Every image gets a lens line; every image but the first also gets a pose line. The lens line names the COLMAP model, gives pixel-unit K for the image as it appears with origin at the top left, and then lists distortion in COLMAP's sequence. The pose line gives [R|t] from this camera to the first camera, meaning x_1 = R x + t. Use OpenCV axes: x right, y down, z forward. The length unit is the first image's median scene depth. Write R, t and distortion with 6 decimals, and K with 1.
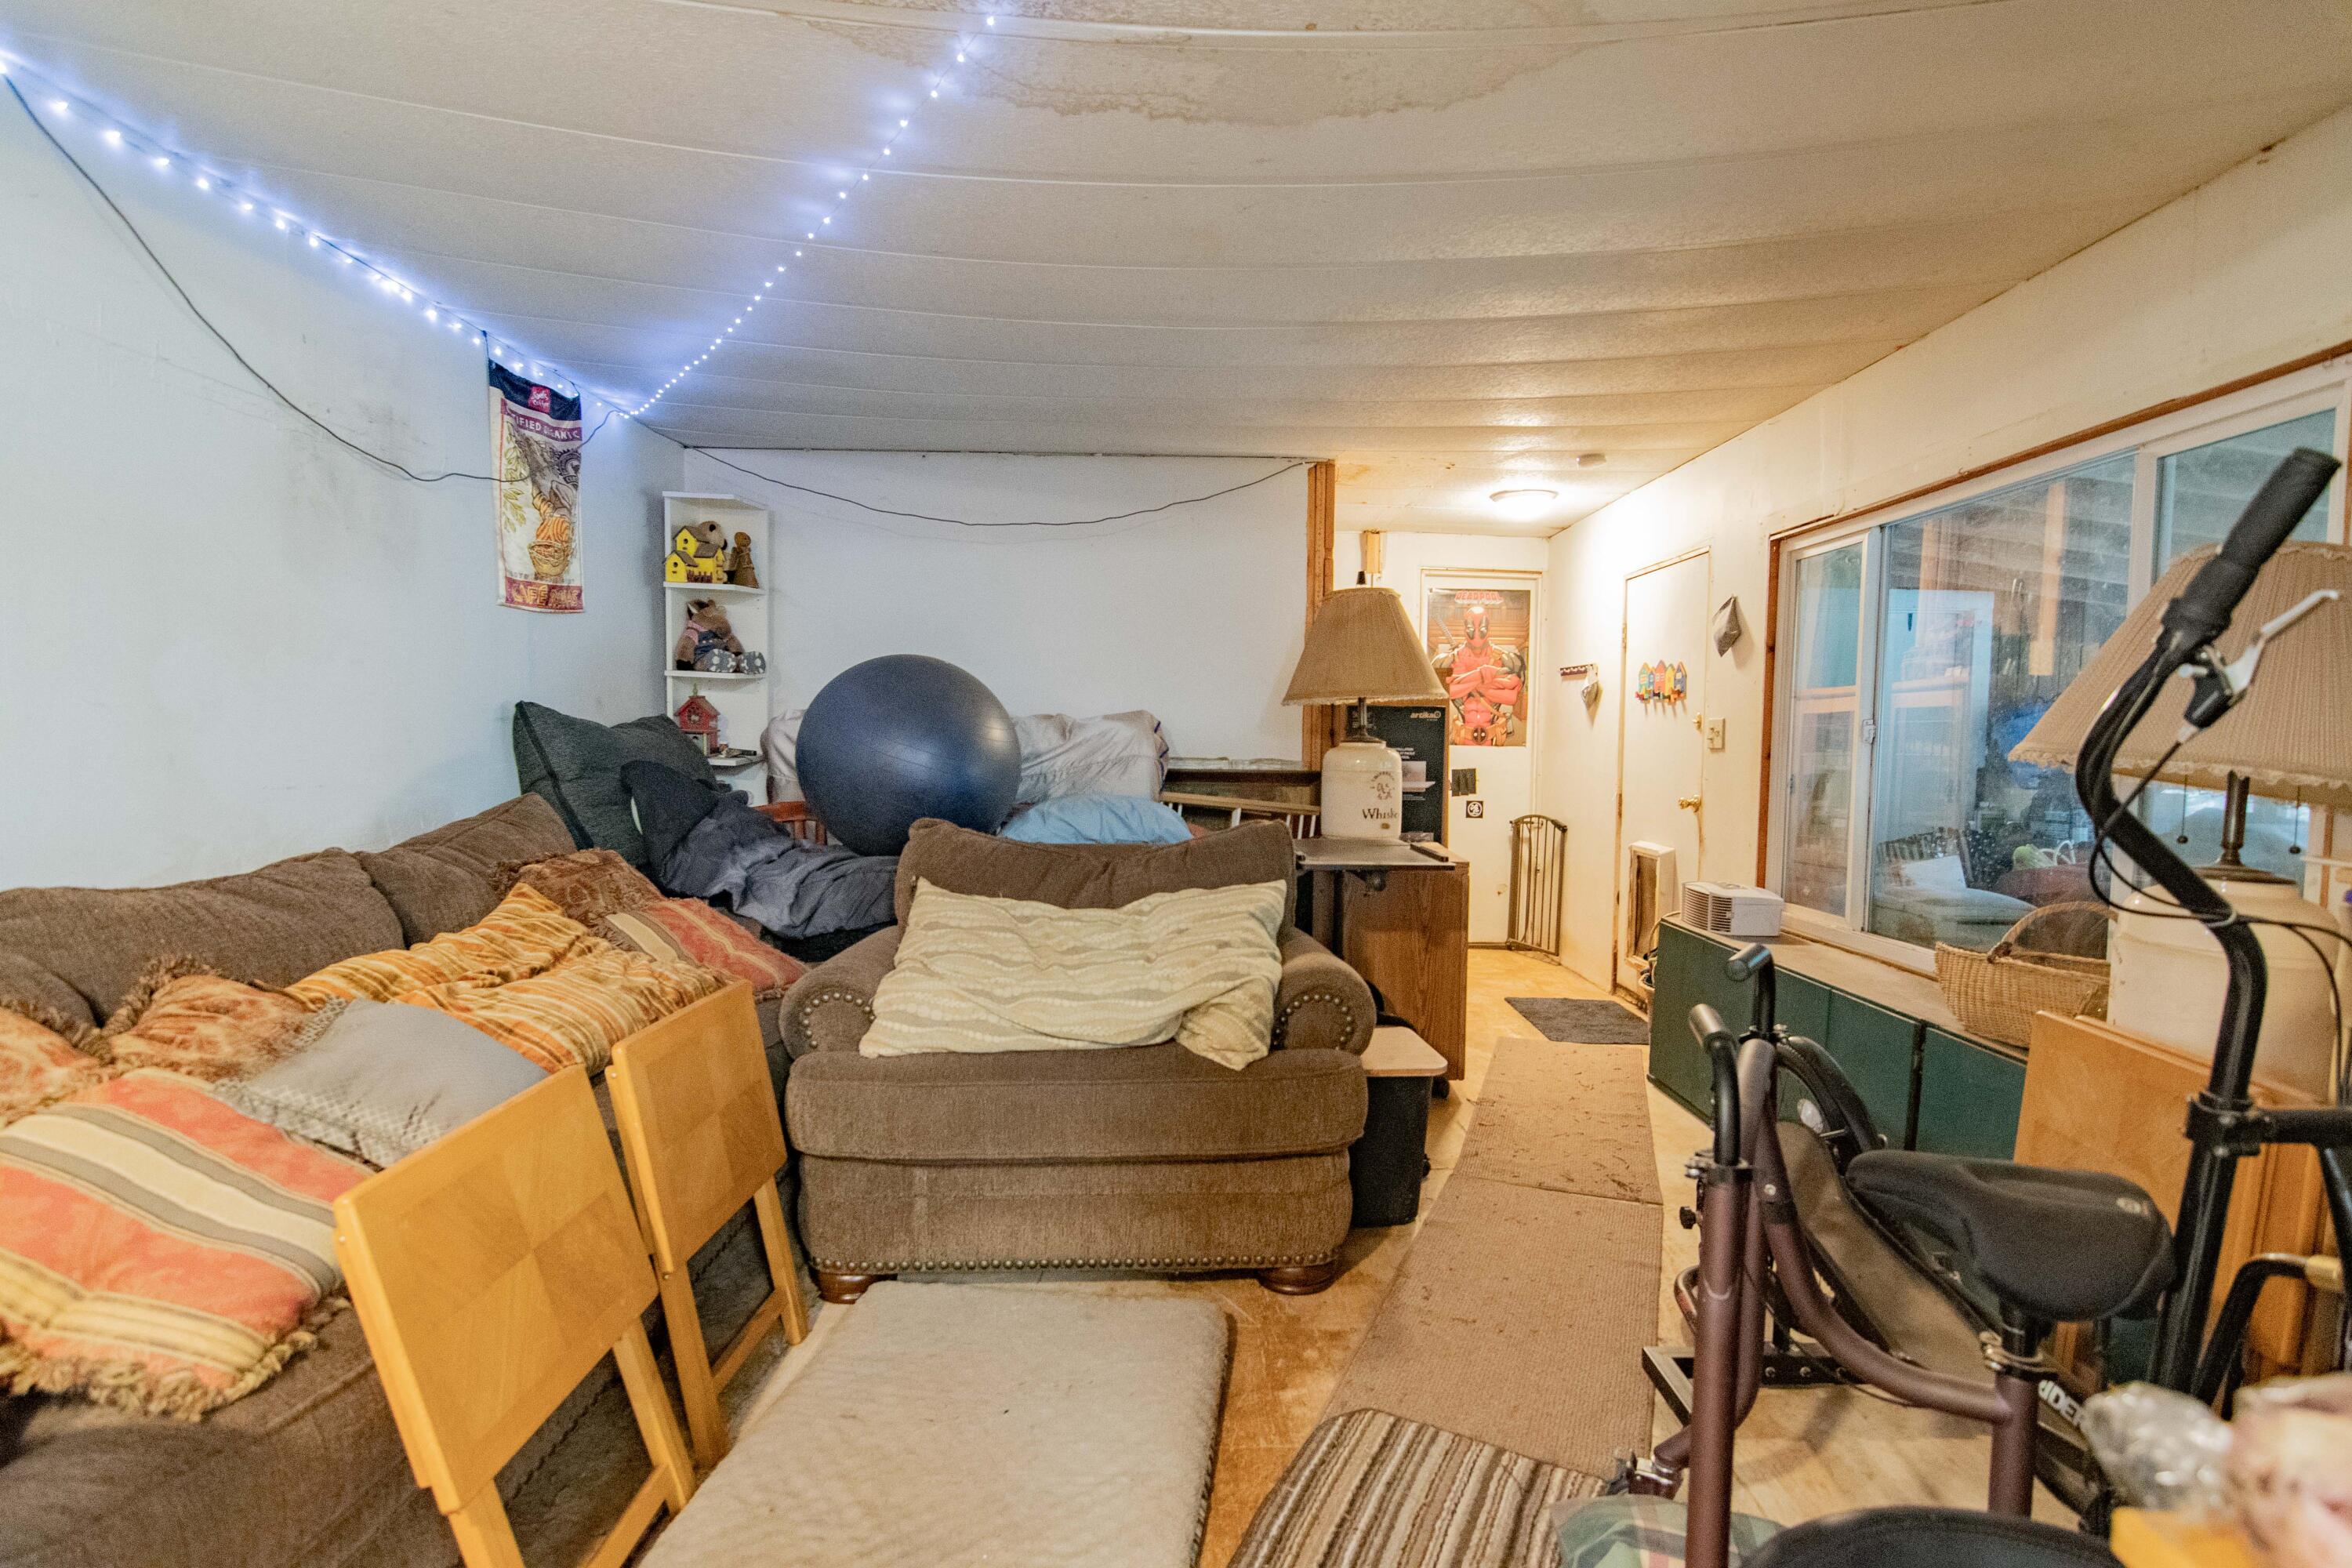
lens RADIAL K [[1154.5, 0, 1206.4], [0, 1154.5, 805.0], [0, 0, 1]] dist [-0.001810, -0.001140]
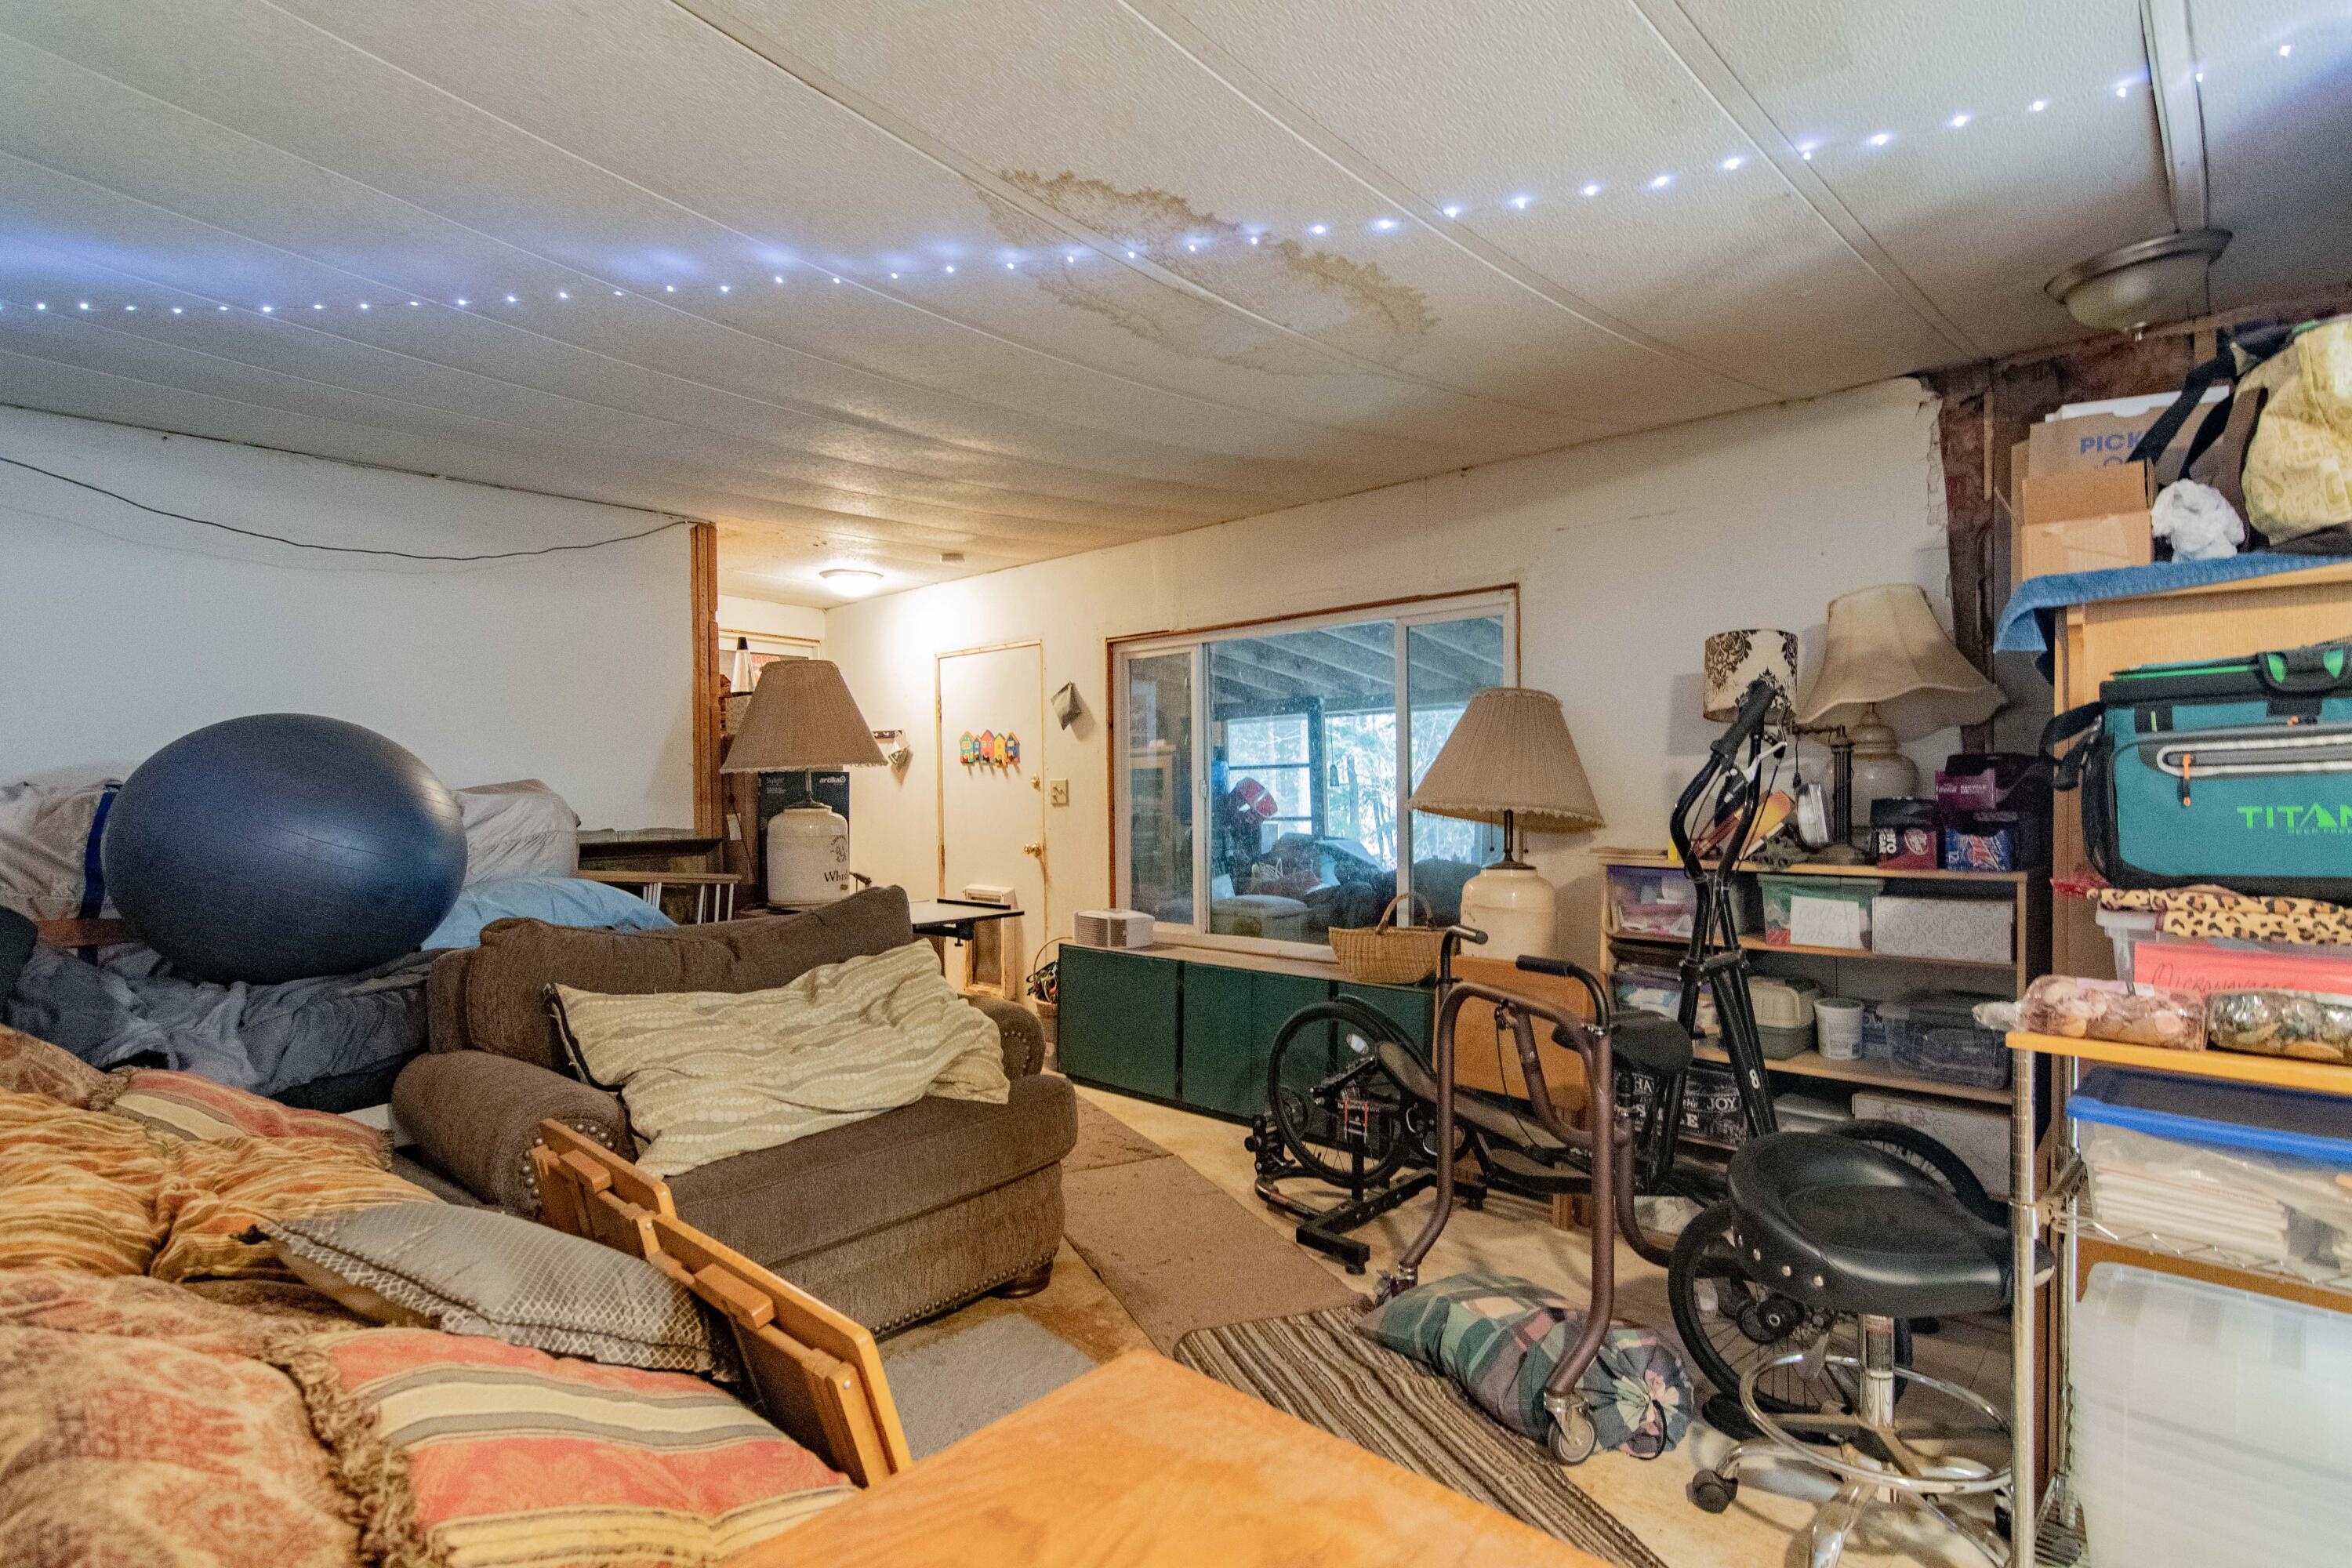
lens RADIAL K [[1154.5, 0, 1206.4], [0, 1154.5, 805.0], [0, 0, 1]] dist [-0.001810, -0.001140]
pose [[0.686980, -0.031061, 0.726013, -0.350049], [0.063157, 0.997858, -0.017071, -0.016400], [-0.723927, 0.057580, 0.687469, 0.034268]]
